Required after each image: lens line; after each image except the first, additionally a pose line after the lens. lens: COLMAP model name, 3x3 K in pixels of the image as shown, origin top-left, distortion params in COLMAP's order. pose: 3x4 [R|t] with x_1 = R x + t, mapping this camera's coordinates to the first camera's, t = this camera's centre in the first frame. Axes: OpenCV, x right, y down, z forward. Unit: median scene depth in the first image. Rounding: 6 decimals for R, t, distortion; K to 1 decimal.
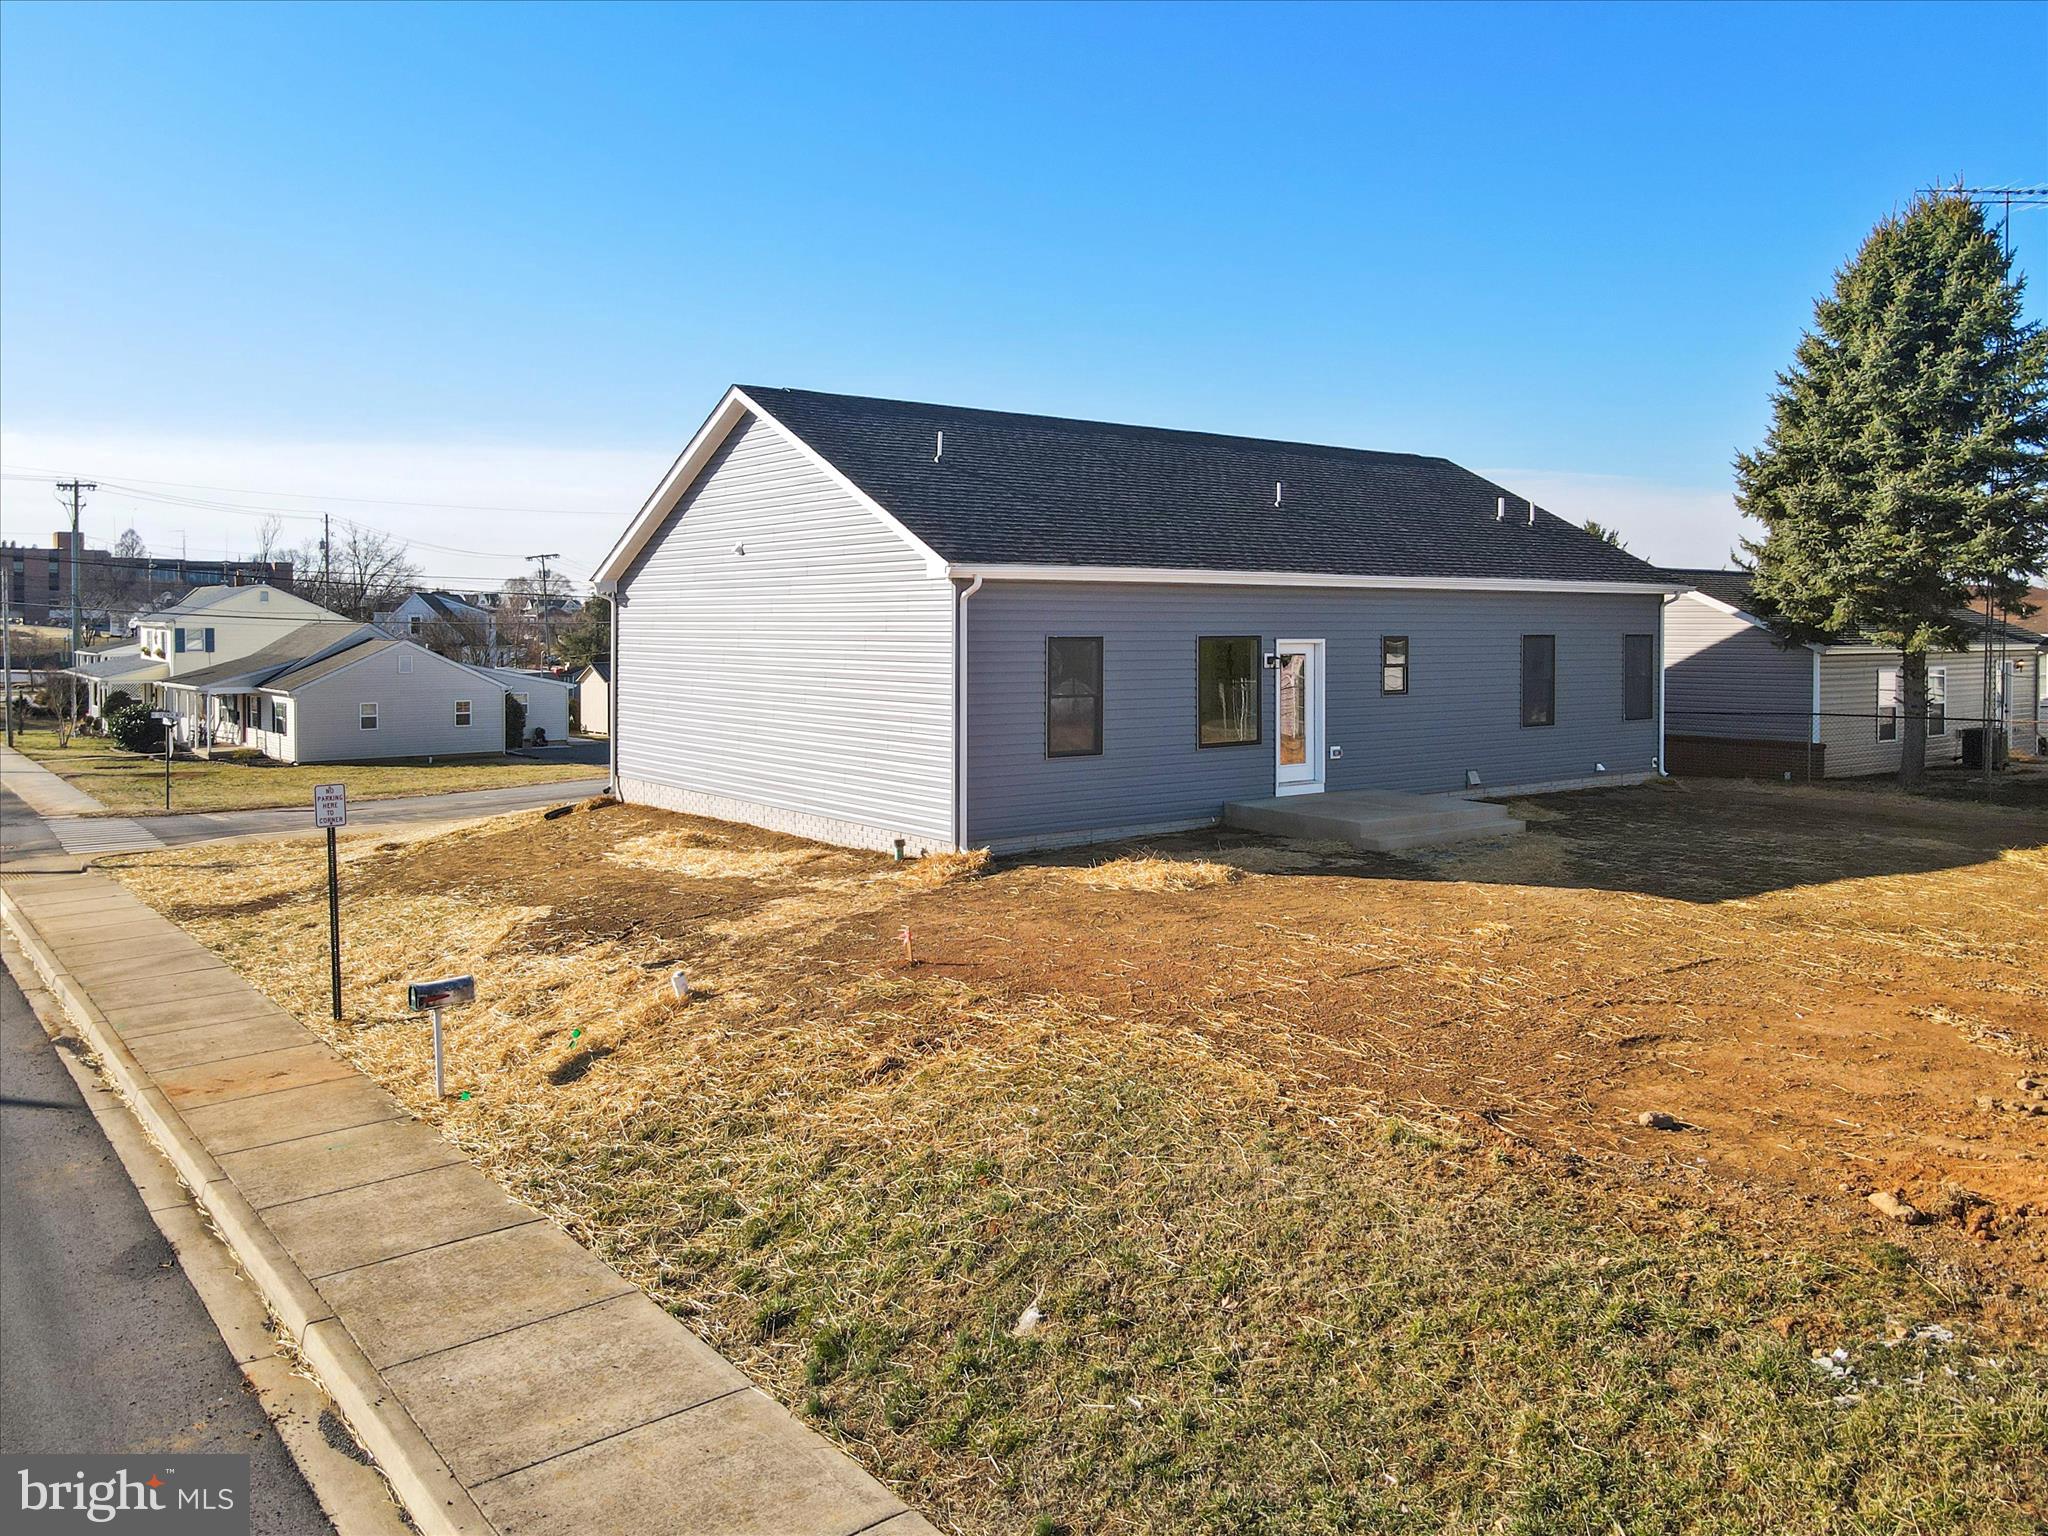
lens RADIAL K [[1444.6, 0, 1025.3], [0, 1444.6, 759.3], [0, 0, 1]] dist [0.014372, 0.002412]
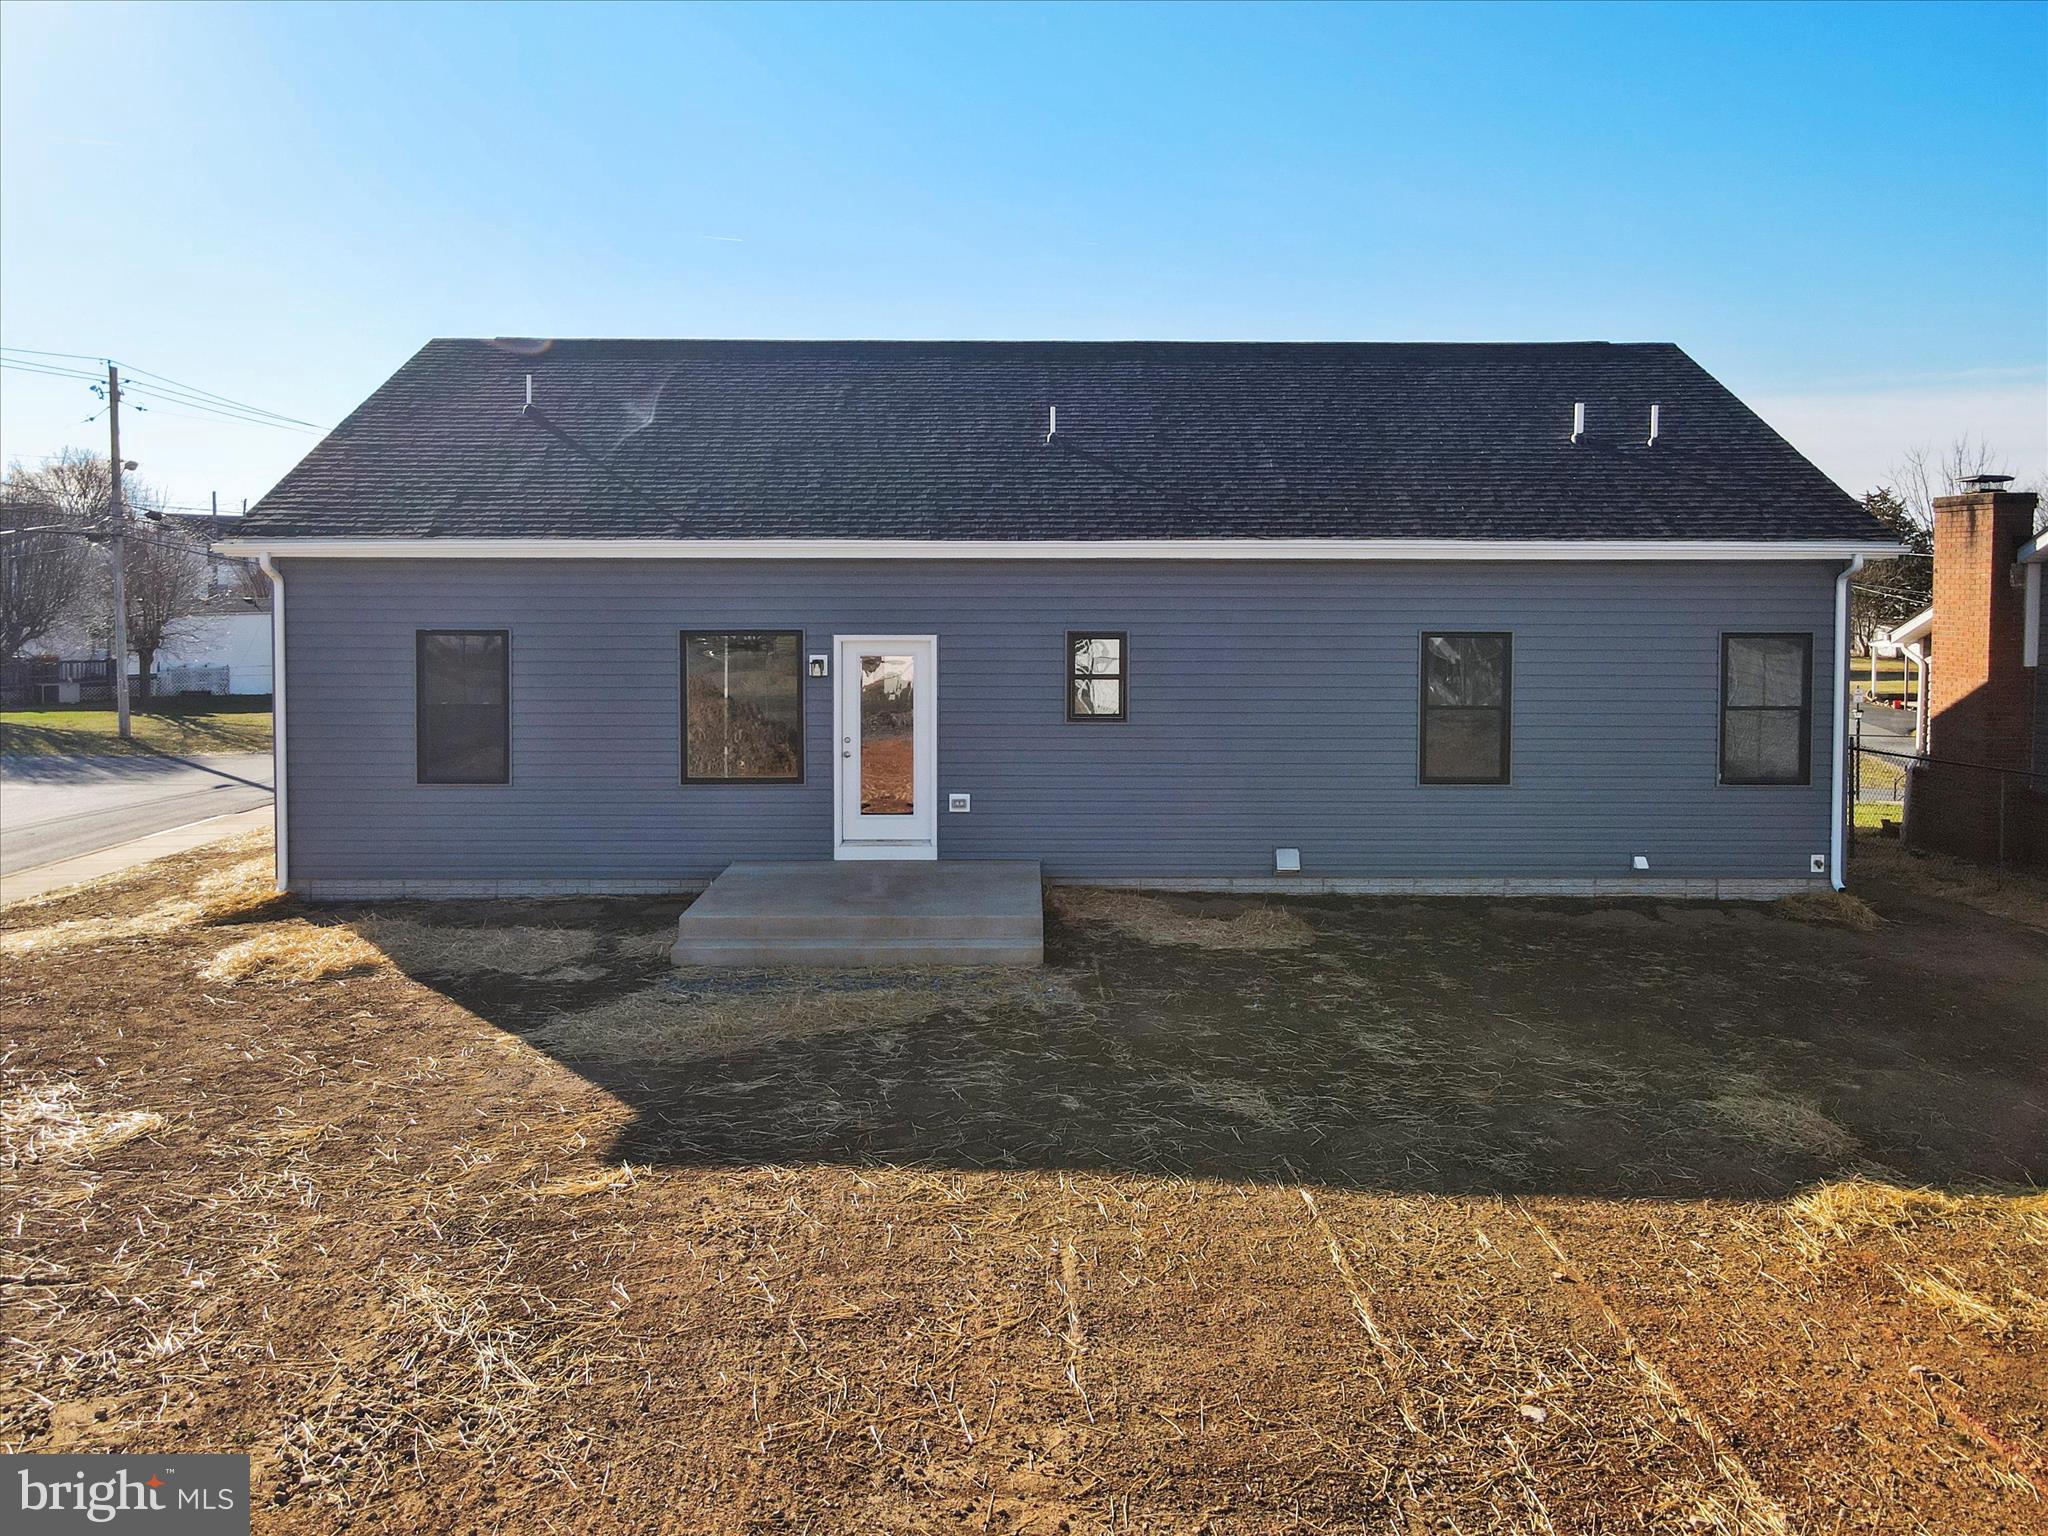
lens RADIAL K [[1444.6, 0, 1024.0], [0, 1444.6, 773.8], [0, 0, 1]] dist [0.014372, 0.002412]
pose [[0.802219, 0.060840, -0.593922, 0.470889], [-0.052296, 0.998131, 0.031608, -0.030183], [0.594736, 0.005703, 0.803901, 0.349968]]
